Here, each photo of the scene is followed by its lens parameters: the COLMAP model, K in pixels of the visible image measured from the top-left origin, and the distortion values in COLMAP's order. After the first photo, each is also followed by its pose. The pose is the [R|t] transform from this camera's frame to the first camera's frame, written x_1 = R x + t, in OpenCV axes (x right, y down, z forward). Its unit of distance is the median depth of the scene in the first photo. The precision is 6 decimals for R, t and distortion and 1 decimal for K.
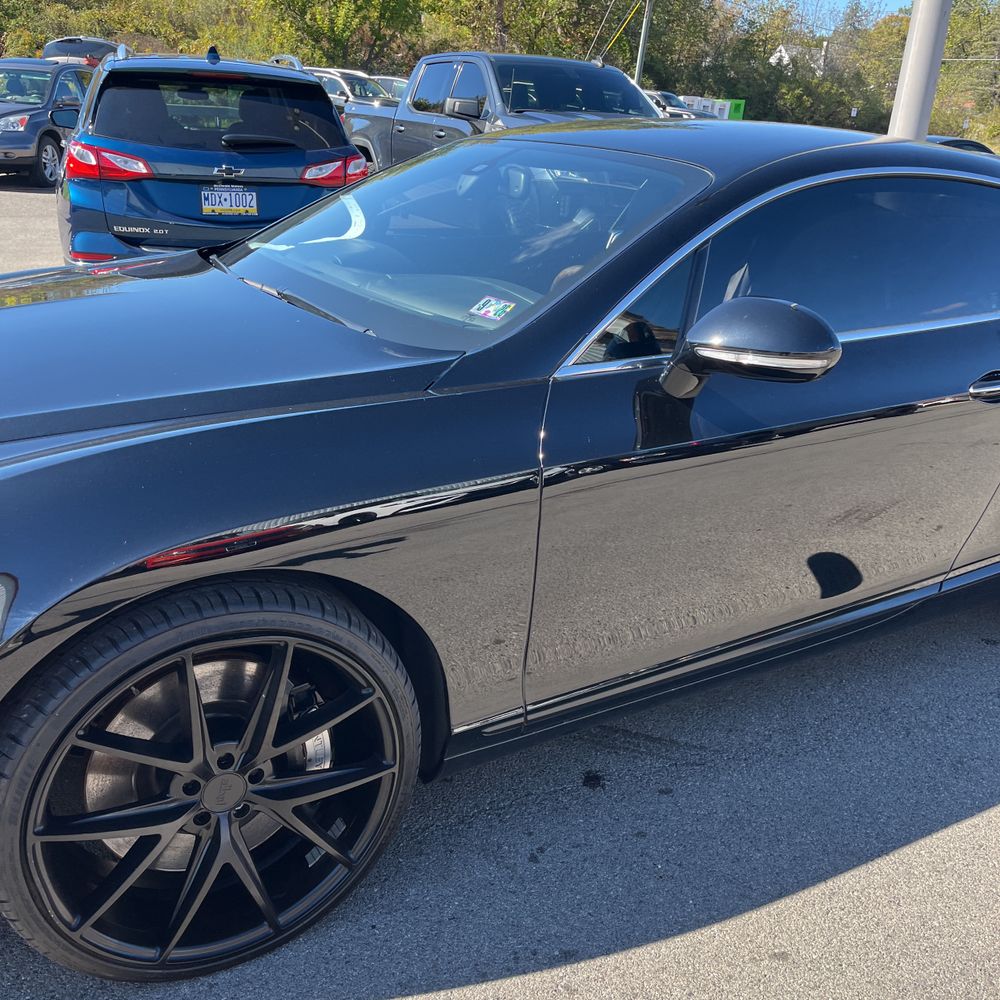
lens RADIAL K [[1009.6, 0, 494.8], [0, 1009.6, 506.3], [0, 0, 1]] dist [0.021783, 0.000000]
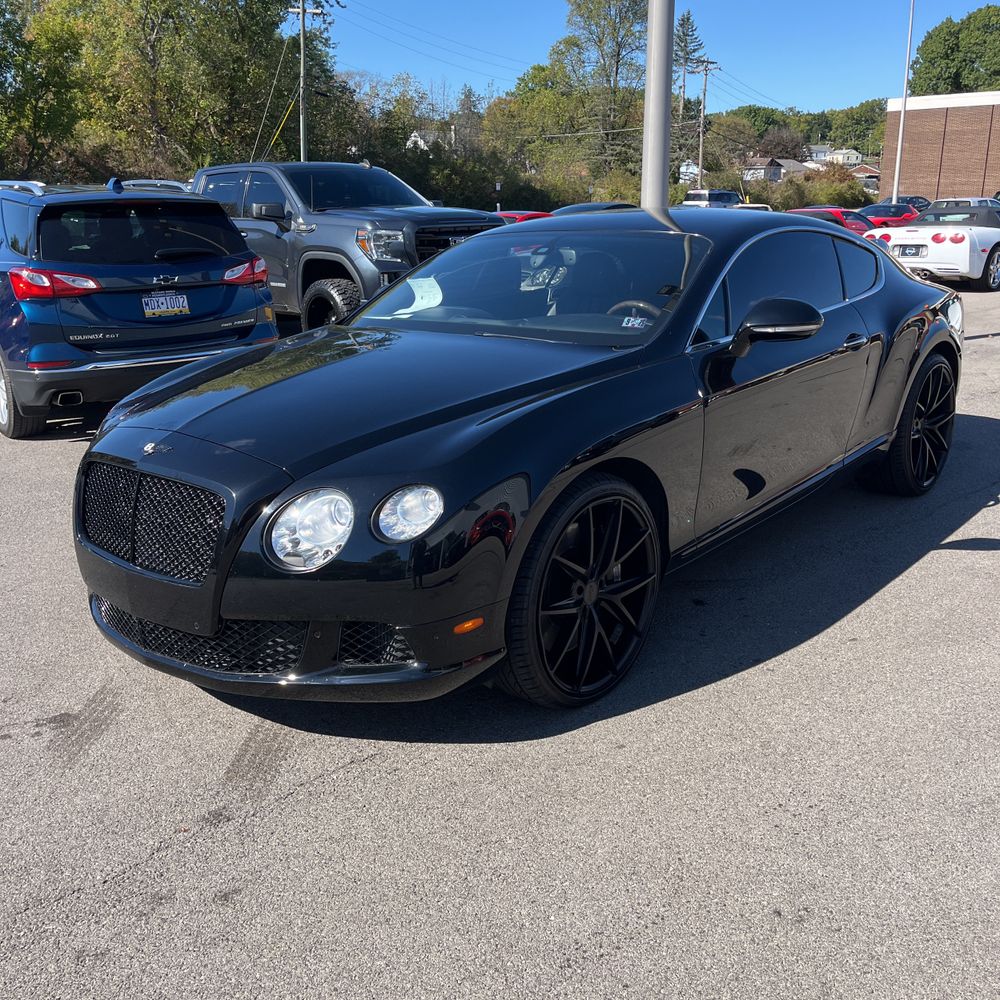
lens RADIAL K [[1009.6, 0, 502.8], [0, 1009.6, 491.2], [0, 0, 1]] dist [0.021783, 0.000000]
pose [[0.940306, -0.162932, 0.298794, -0.863092], [0.188402, 0.980359, -0.058315, 0.168263], [-0.283424, 0.111127, 0.952534, -0.645204]]
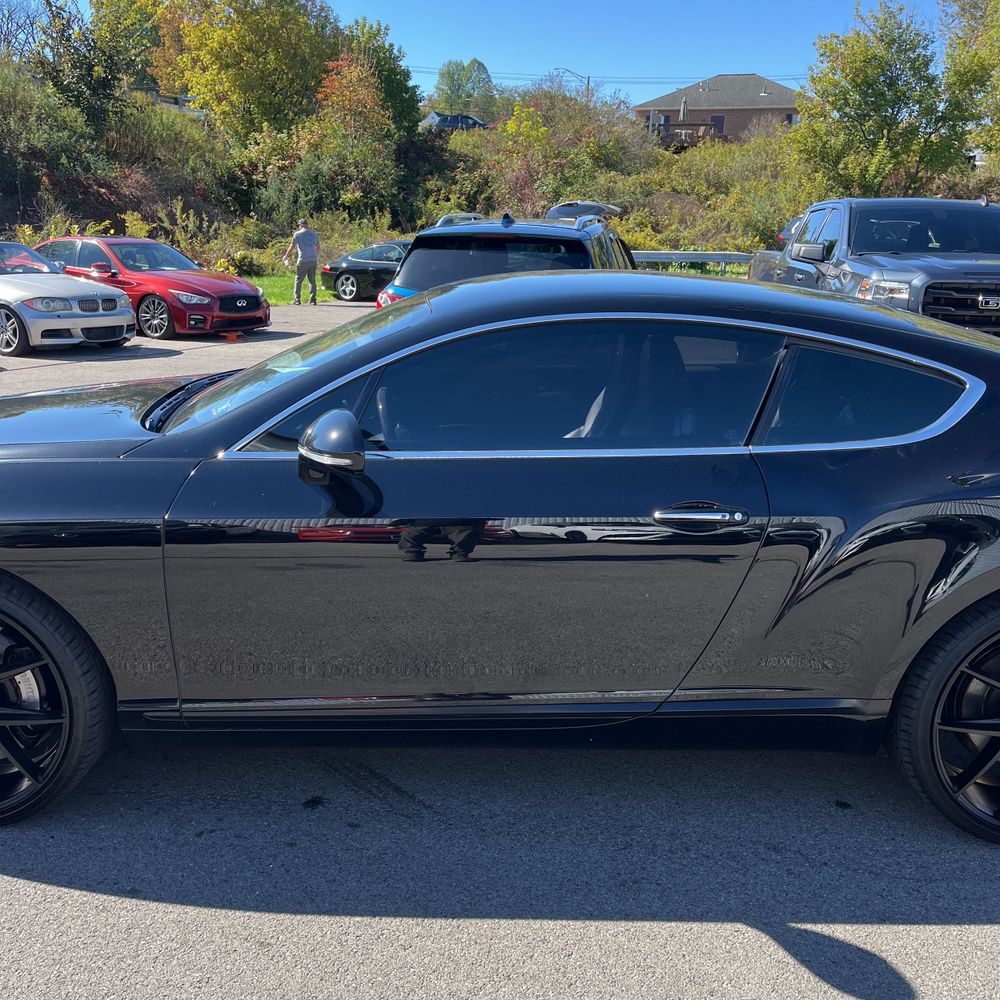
lens RADIAL K [[1009.6, 0, 499.2], [0, 1009.6, 506.0], [0, 0, 1]] dist [0.021783, 0.000000]
pose [[0.866965, 0.095706, -0.489093, 1.092669], [-0.158062, 0.983525, -0.087725, -0.007202], [0.472639, 0.153362, 0.867809, 0.008488]]
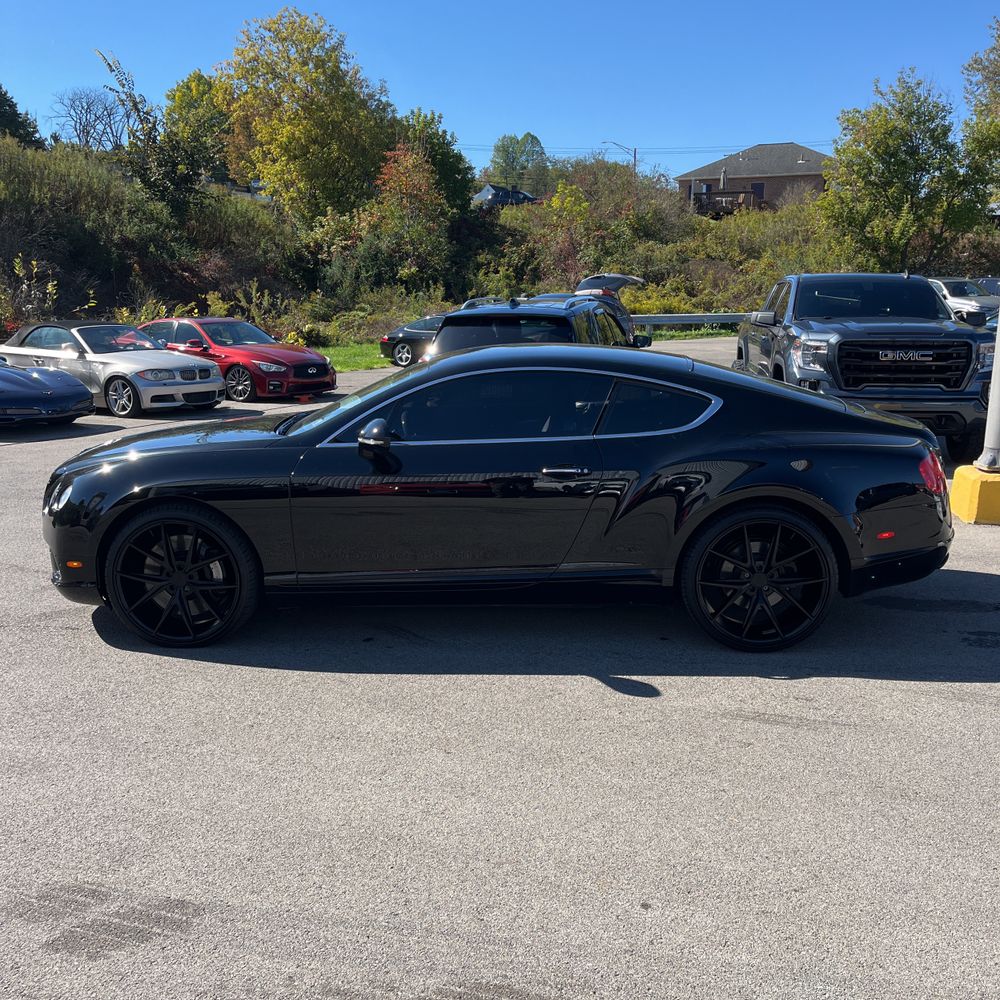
lens RADIAL K [[1009.6, 0, 519.9], [0, 1009.6, 514.3], [0, 0, 1]] dist [0.021783, 0.000000]
pose [[0.847148, 0.054591, -0.528545, 1.951073], [-0.146024, 0.980328, -0.132793, 0.319376], [0.510898, 0.189675, 0.838455, -0.911369]]
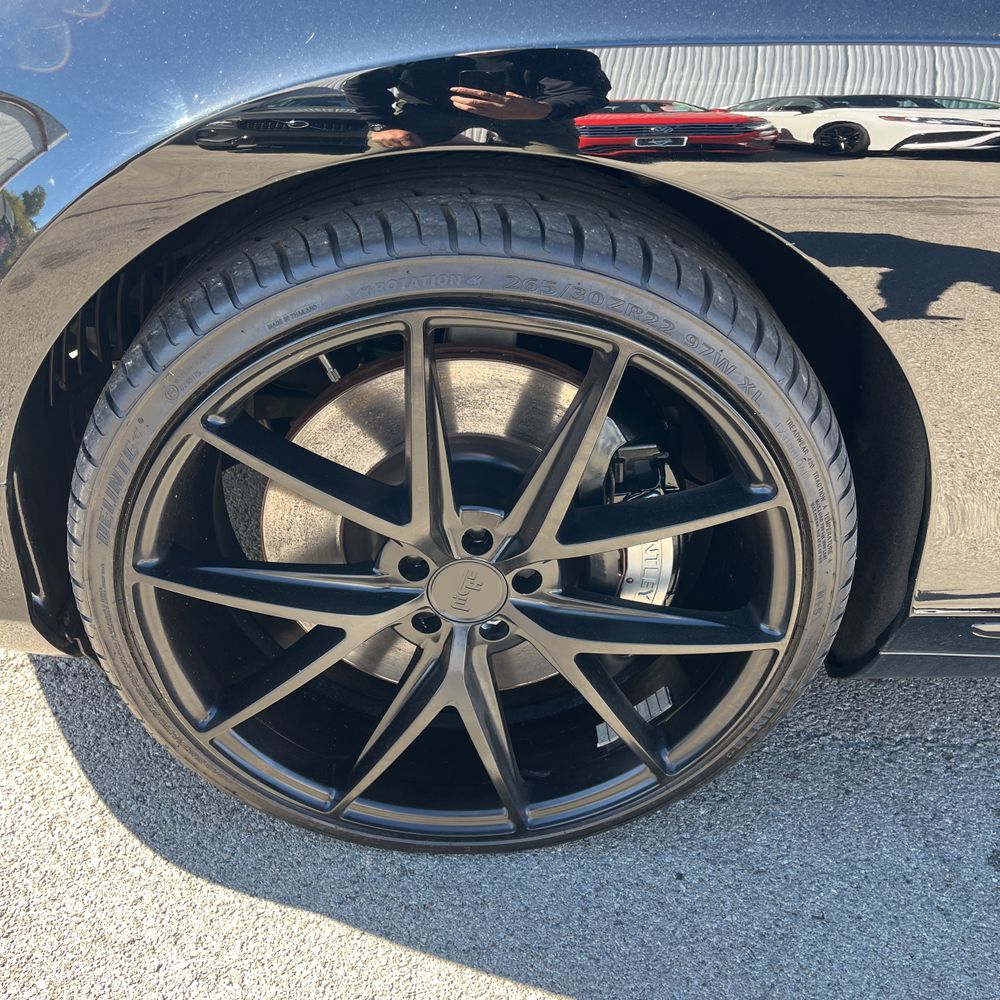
lens RADIAL K [[1009.6, 0, 496.7], [0, 1009.6, 492.2], [0, 0, 1]] dist [0.021783, 0.000000]
pose [[0.880641, 0.265508, -0.392400, -0.043144], [-0.182778, 0.954498, 0.235640, 0.086813], [0.437109, -0.135792, 0.889098, 0.478127]]
